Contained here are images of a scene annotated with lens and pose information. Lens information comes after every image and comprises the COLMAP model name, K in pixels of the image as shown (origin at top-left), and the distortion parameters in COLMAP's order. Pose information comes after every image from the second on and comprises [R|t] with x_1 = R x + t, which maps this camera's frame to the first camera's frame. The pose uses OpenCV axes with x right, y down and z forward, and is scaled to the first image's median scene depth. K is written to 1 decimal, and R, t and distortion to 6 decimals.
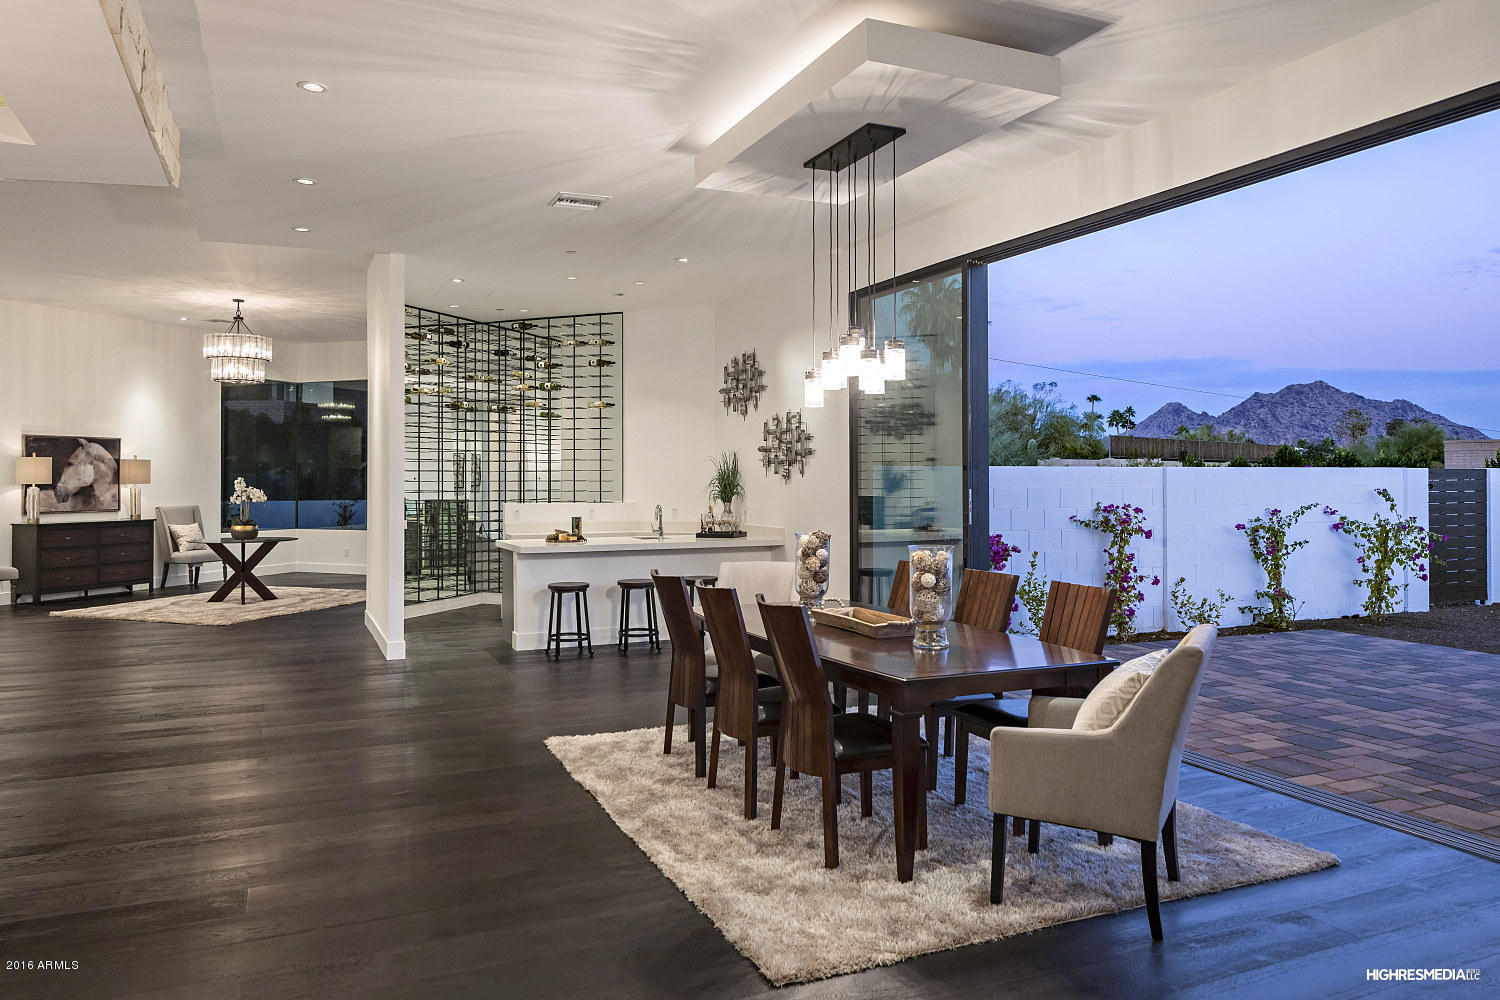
lens RADIAL K [[1018.3, 0, 746.6], [0, 1018.3, 493.4], [0, 0, 1]] dist [0.003087, 0.000996]
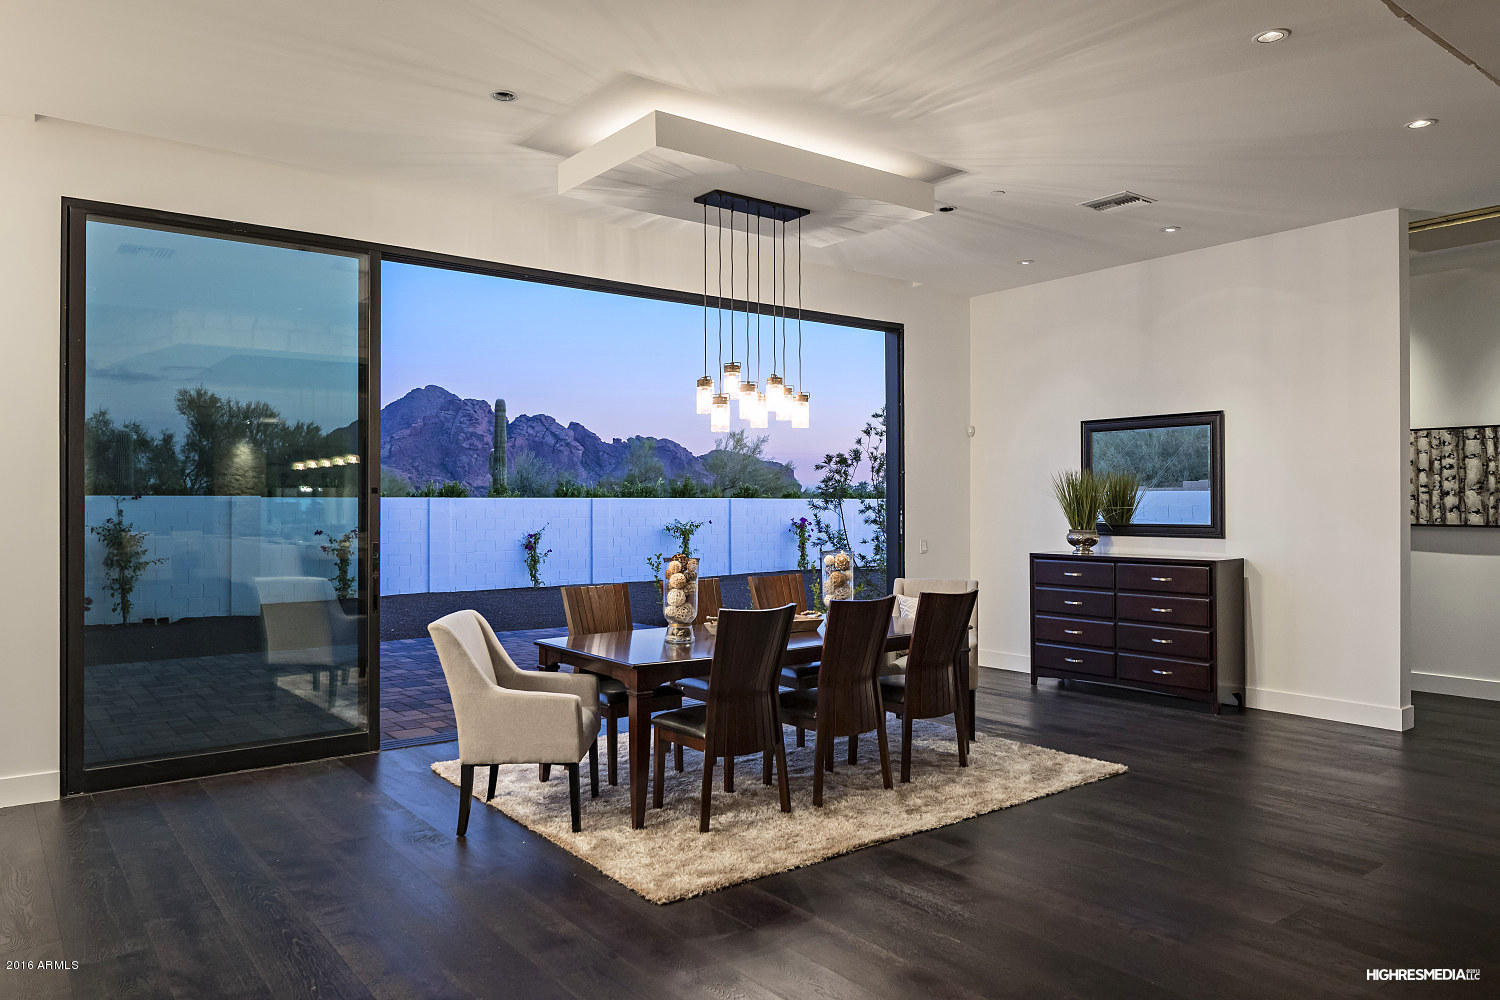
lens RADIAL K [[1018.3, 0, 748.7], [0, 1018.3, 504.4], [0, 0, 1]] dist [0.003087, 0.000996]
pose [[-0.238965, 0.009201, 0.970985, -0.983978], [0.024338, 0.999698, -0.003484, -0.002054], [-0.970723, 0.022799, -0.239116, 1.273886]]
